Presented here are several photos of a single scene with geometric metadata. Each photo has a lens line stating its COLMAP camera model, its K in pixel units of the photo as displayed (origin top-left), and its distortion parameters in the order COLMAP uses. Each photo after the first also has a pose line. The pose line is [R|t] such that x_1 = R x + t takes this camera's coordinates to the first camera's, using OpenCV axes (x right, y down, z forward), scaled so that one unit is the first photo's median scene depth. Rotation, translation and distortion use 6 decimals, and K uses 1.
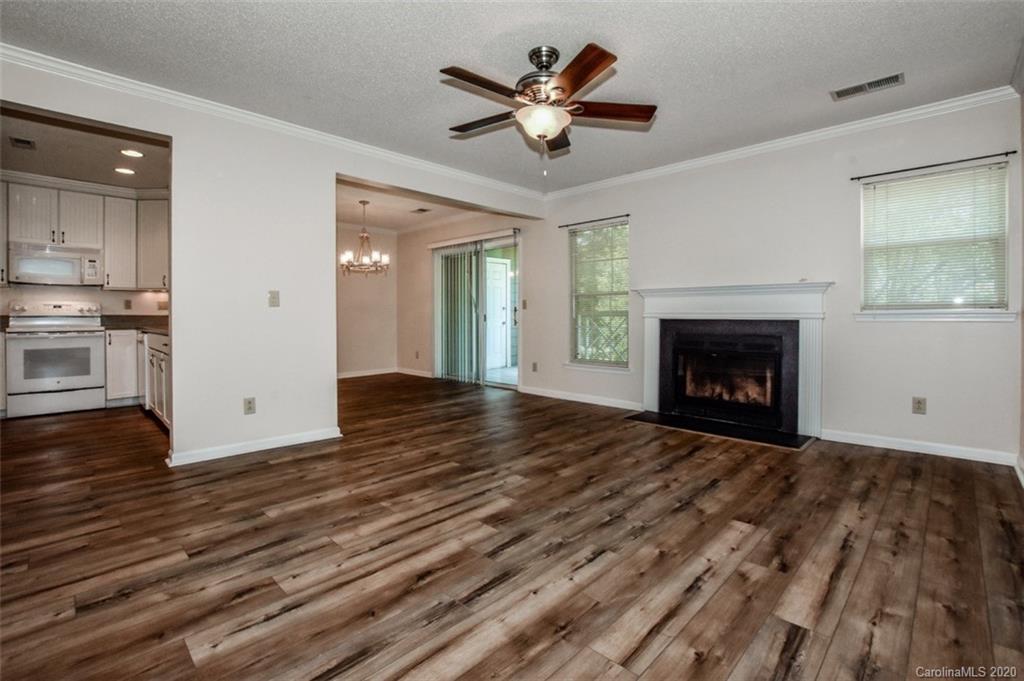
lens RADIAL K [[460.5, 0, 515.2], [0, 460.5, 321.3], [0, 0, 1]] dist [-0.024835, 0.003322]
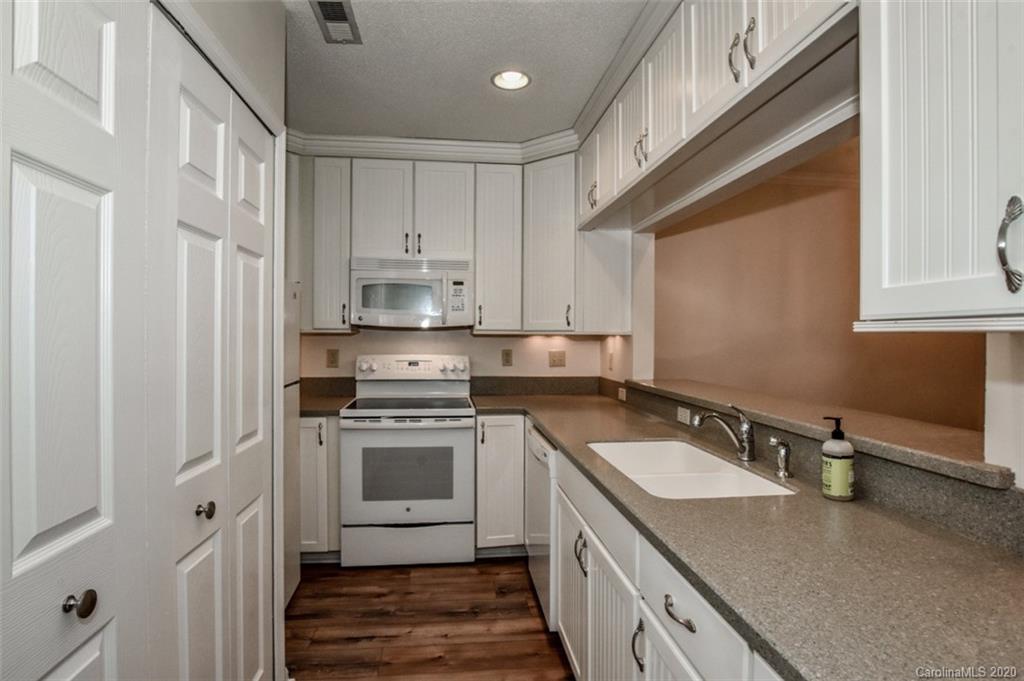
lens RADIAL K [[522.1, 0, 505.9], [0, 522.1, 336.2], [0, 0, 1]] dist [-0.004683, -0.000053]
pose [[0.777097, 0.000890, -0.629380, -0.497883], [-0.008938, 0.999914, -0.009622, -0.063470], [0.629317, 0.013103, 0.777038, 0.549871]]
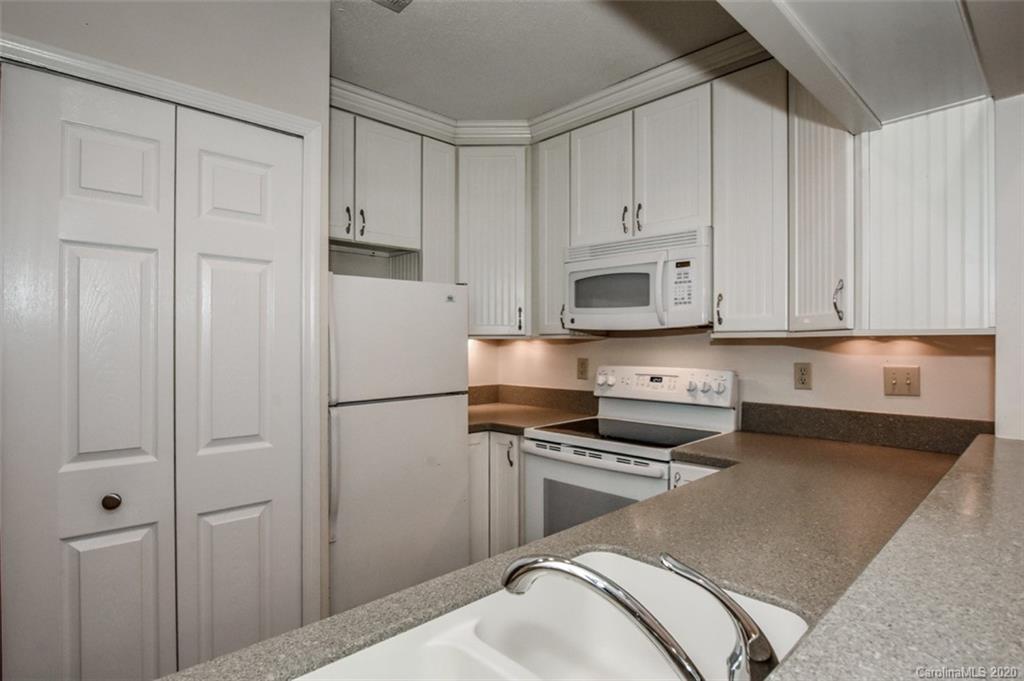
lens RADIAL K [[546.2, 0, 513.8], [0, 546.2, 342.1], [0, 0, 1]] dist [-0.032971, -0.000486]
pose [[-0.000444, -0.006556, -0.999978, -0.489121], [-0.009996, 0.999929, -0.006551, -0.064145], [0.999950, 0.009993, -0.000509, 0.867812]]
